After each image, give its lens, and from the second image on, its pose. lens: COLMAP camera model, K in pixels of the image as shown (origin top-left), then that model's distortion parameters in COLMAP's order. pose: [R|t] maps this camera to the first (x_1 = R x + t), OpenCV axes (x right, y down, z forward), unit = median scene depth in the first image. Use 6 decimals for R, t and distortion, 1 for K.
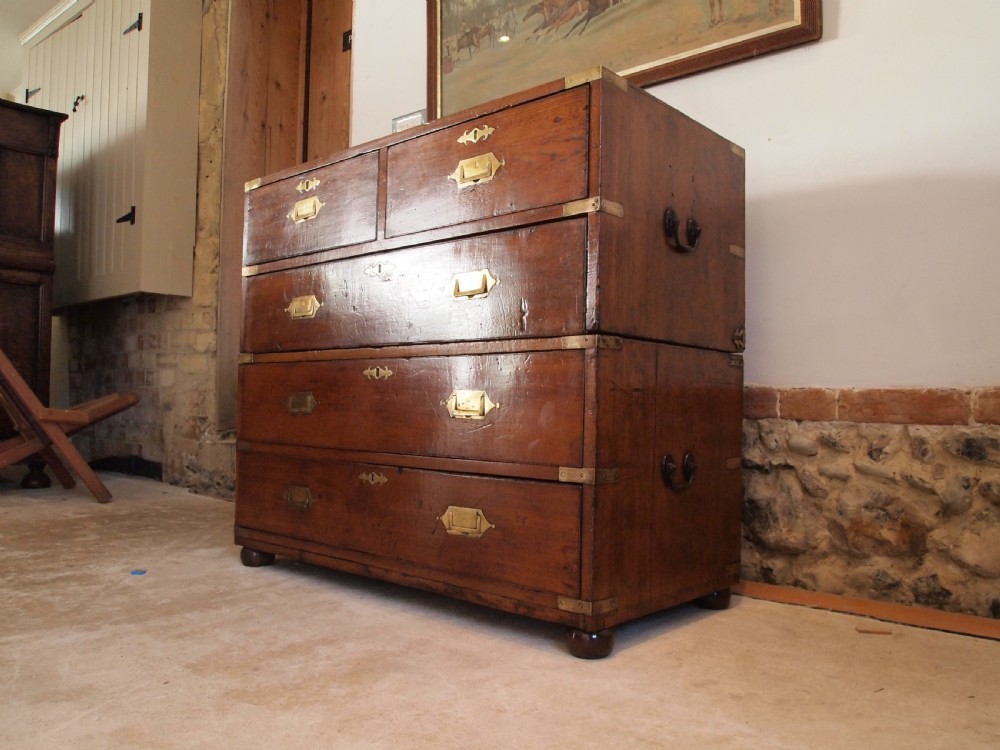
lens RADIAL K [[801.8, 0, 502.5], [0, 801.8, 379.6], [0, 0, 1]] dist [-0.045944, 0.004268]
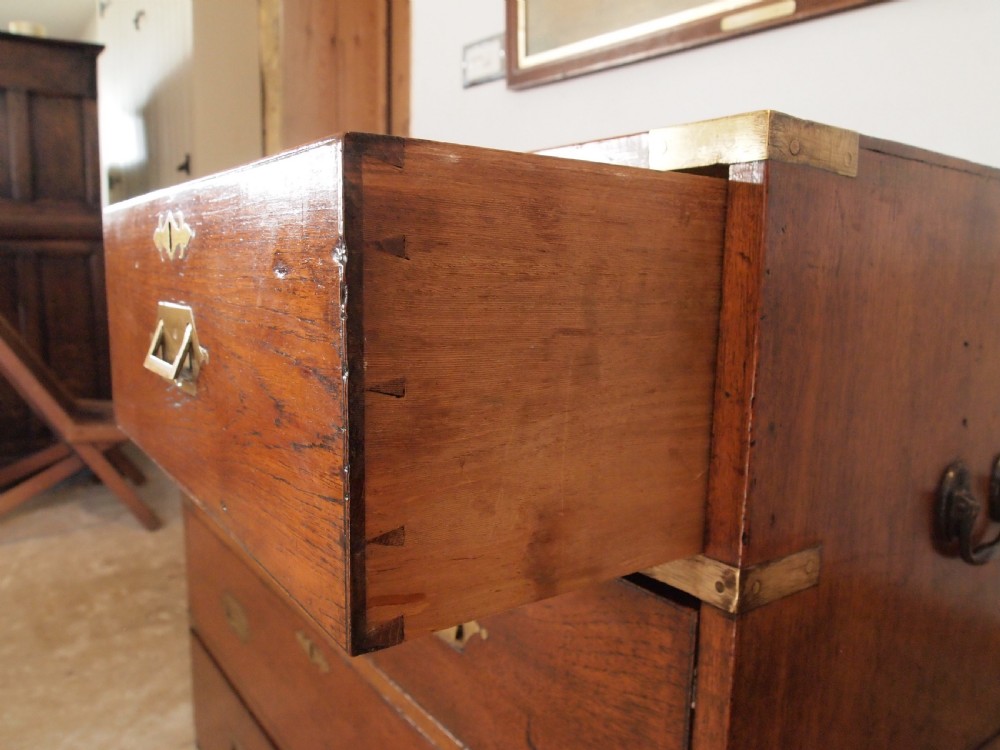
lens RADIAL K [[801.8, 0, 490.4], [0, 801.8, 368.5], [0, 0, 1]] dist [-0.045944, 0.004268]
pose [[0.973058, 0.030655, -0.228514, 0.073292], [0.005235, 0.987928, 0.154822, -0.269340], [0.230502, -0.151848, 0.961151, 0.533574]]
